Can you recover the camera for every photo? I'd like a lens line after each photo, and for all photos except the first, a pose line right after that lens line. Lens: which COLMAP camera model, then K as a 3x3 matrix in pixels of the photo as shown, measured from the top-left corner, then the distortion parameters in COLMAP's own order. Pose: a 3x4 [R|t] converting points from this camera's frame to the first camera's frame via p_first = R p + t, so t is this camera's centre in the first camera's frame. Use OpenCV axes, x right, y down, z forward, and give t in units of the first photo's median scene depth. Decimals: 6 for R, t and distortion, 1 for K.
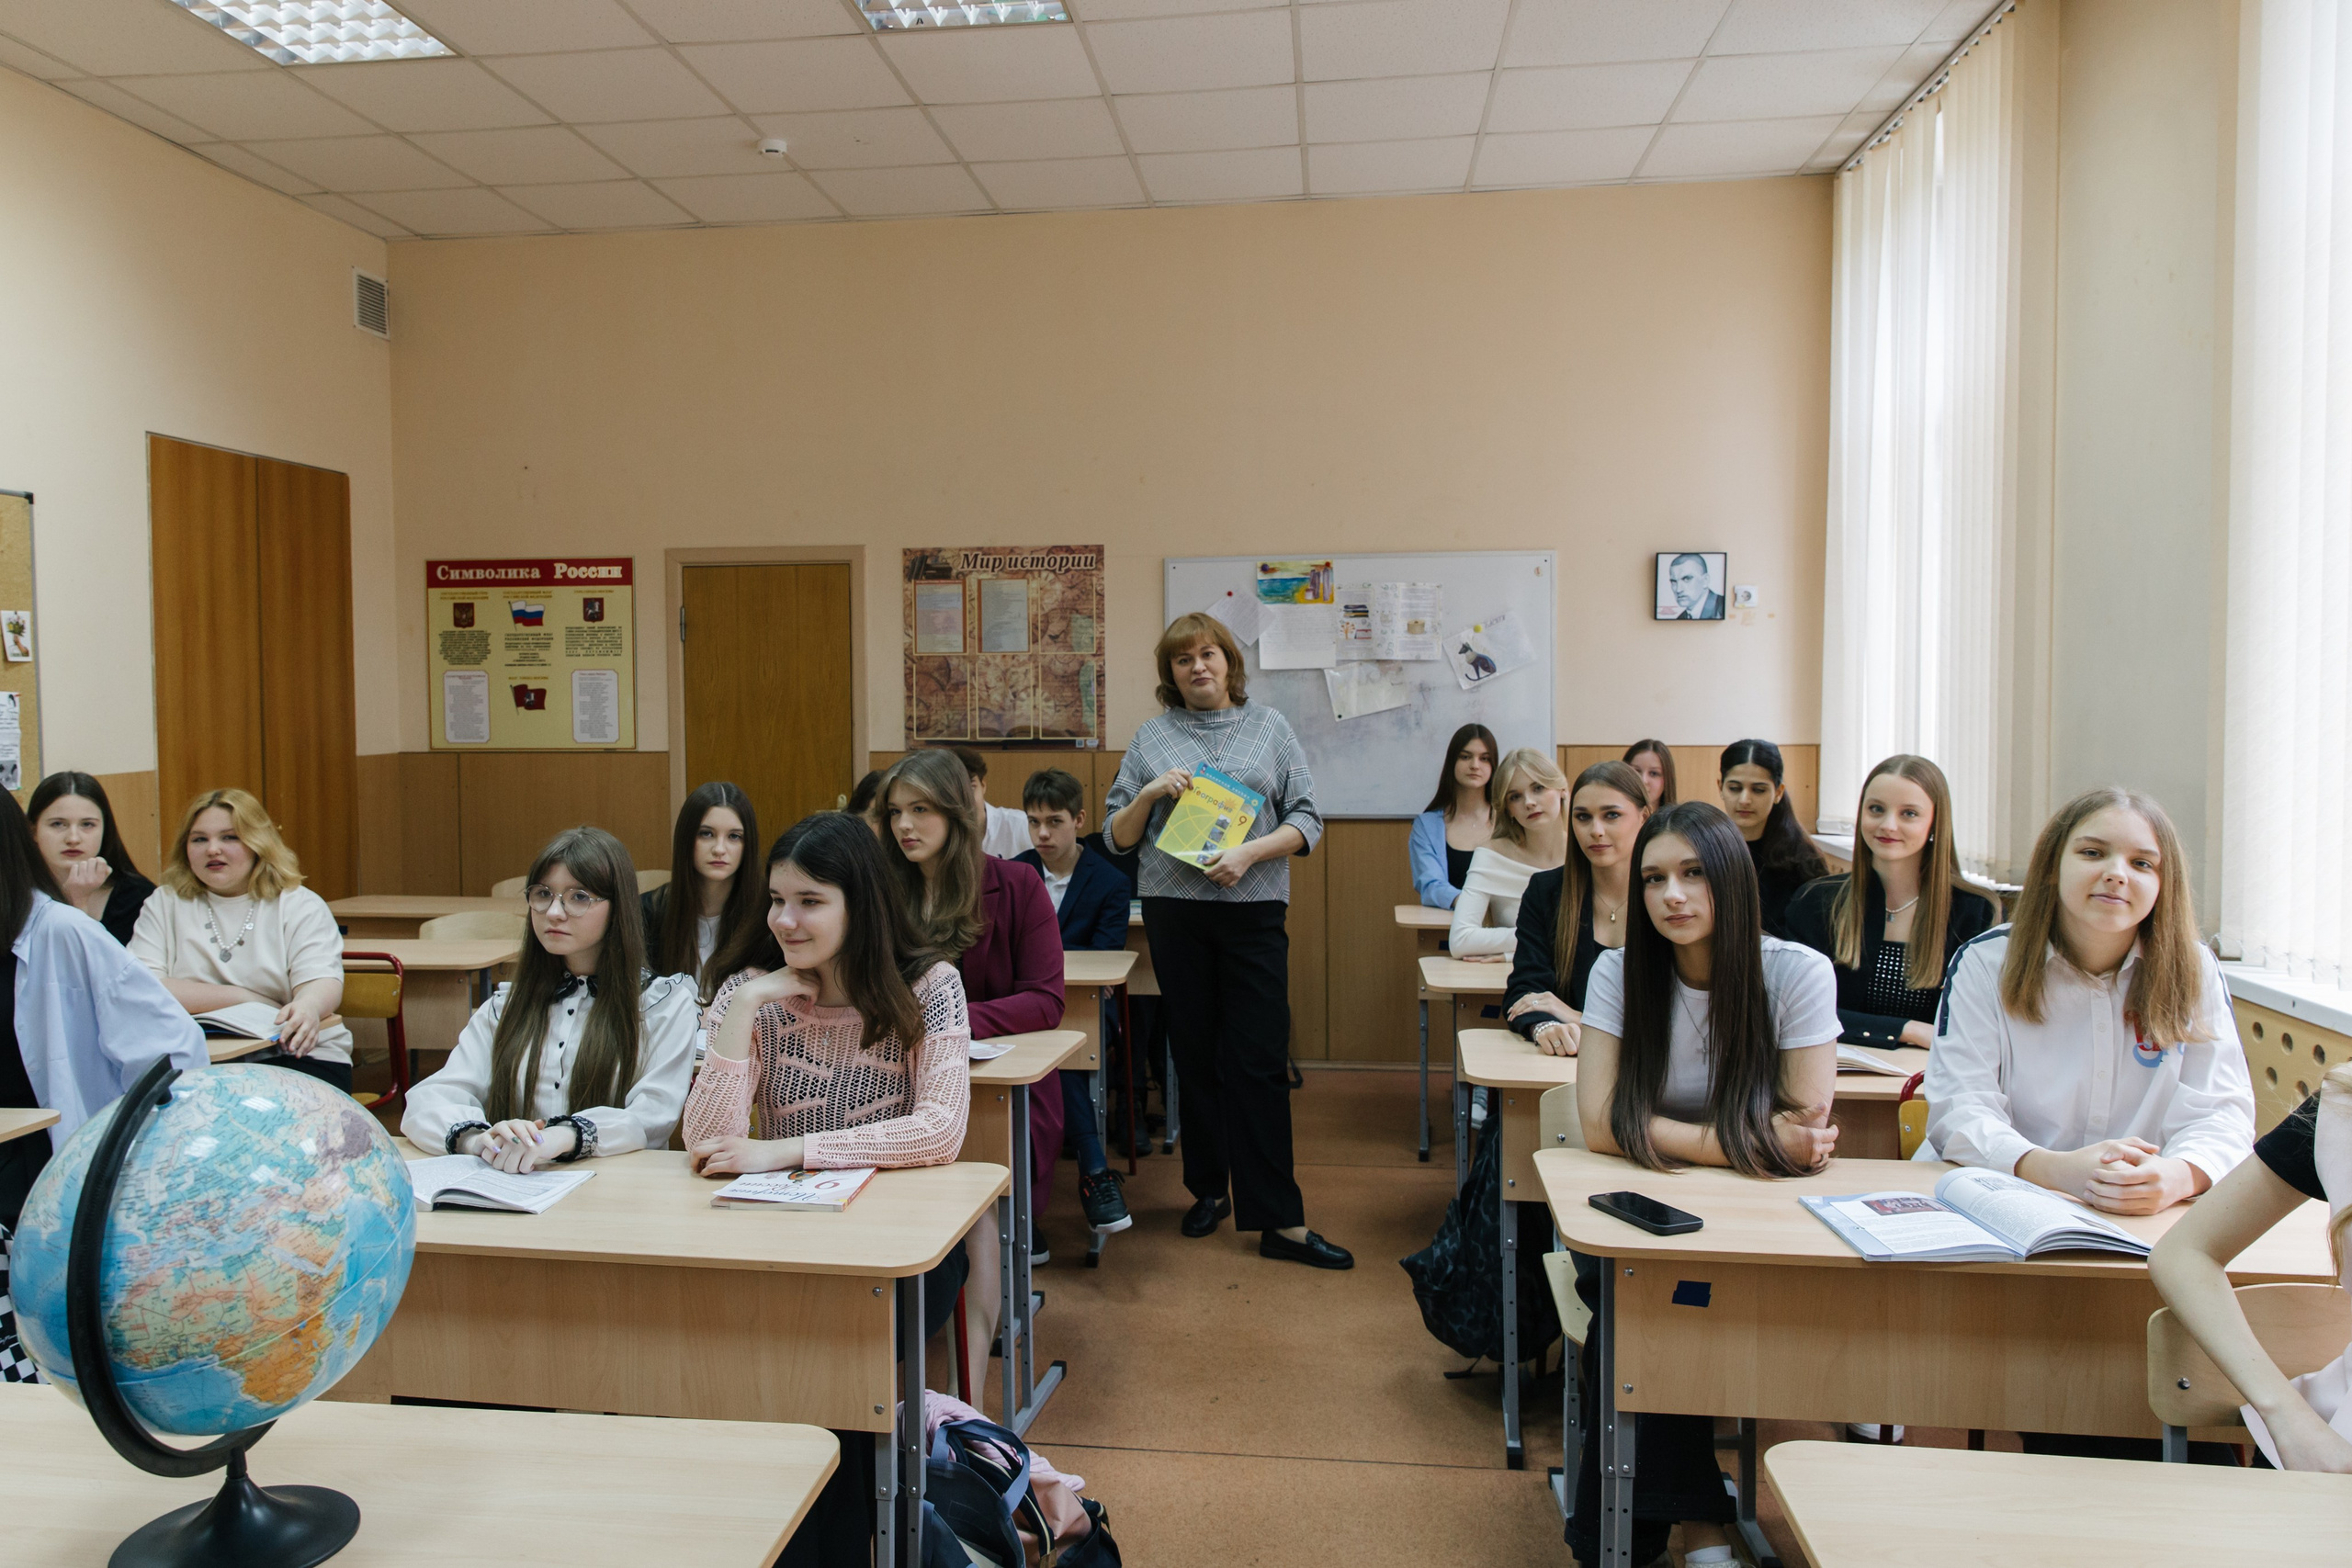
lens RADIAL K [[1666.4, 0, 1112.6], [0, 1666.4, 750.3], [0, 0, 1]] dist [0.010729, -0.004205]
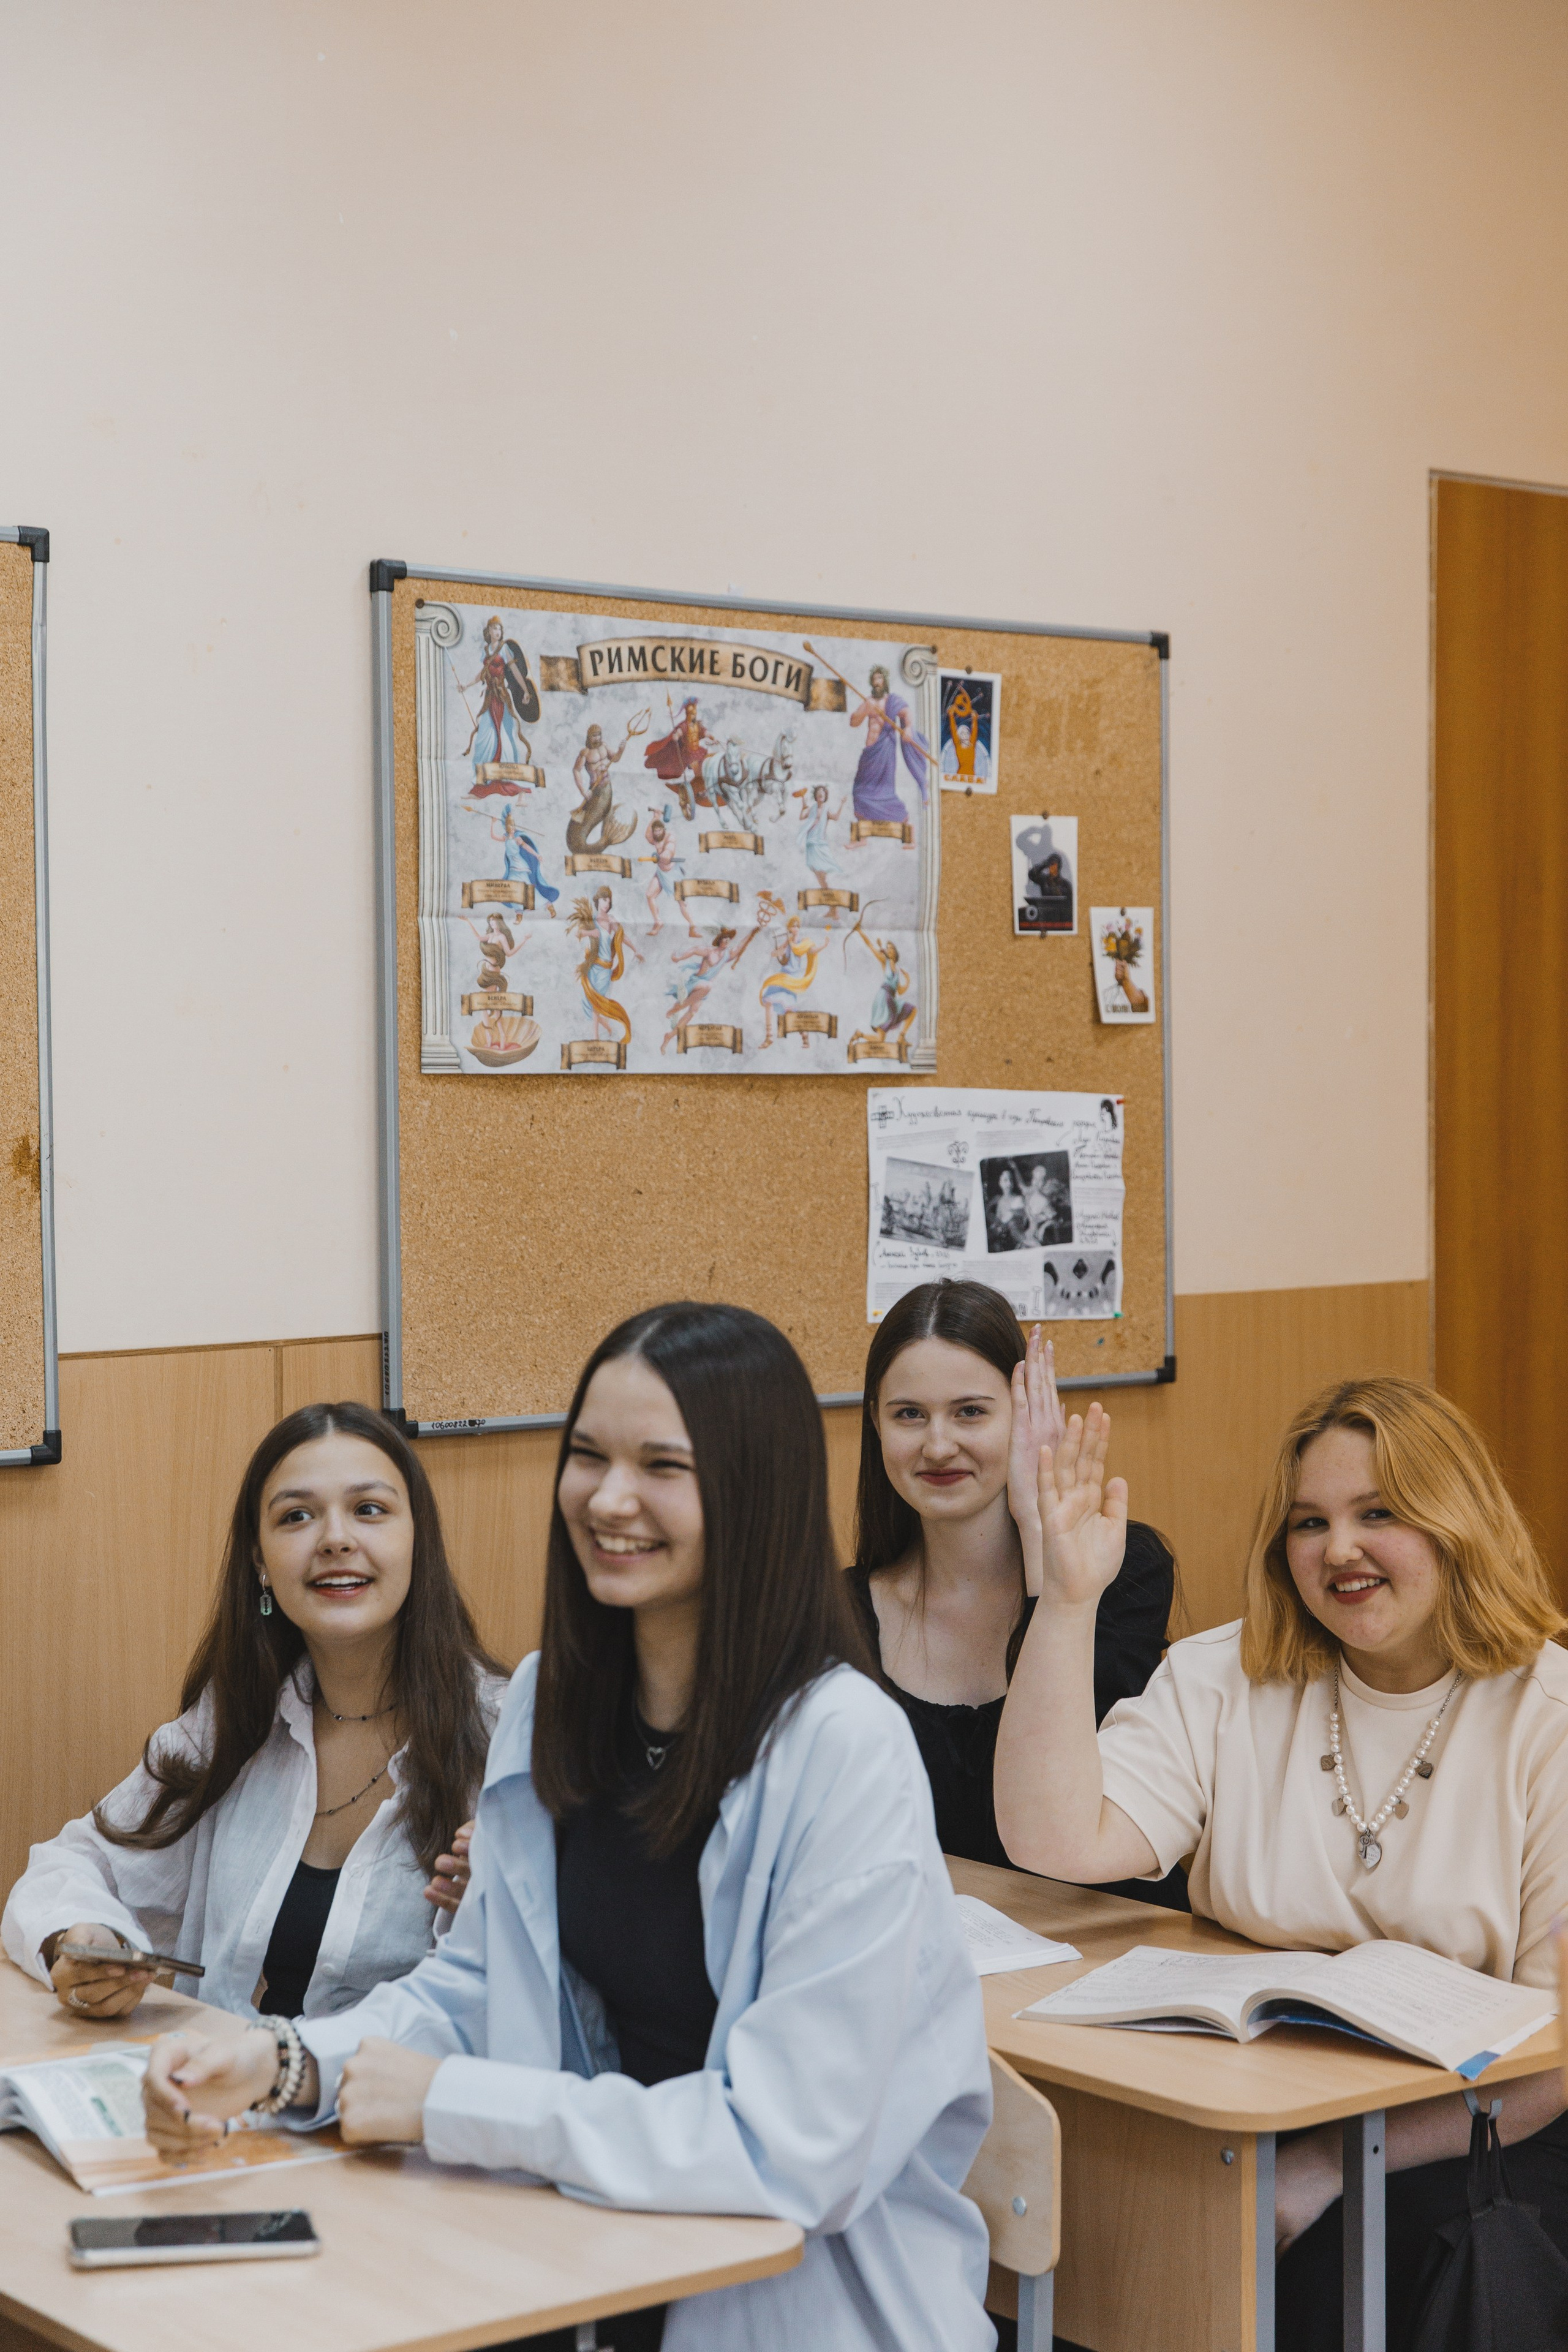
lens RADIAL K [[3691.5, 0, 766.7], [0, 3691.5, 1186.4], [0, 0, 1]] dist [0.040068, 0.000000]
pose [[0.701813, 0.022304, -0.712012, -0.025348], [-0.026245, 0.999641, 0.005445, -0.010283], [0.711878, 0.014865, 0.702146, 0.198786]]
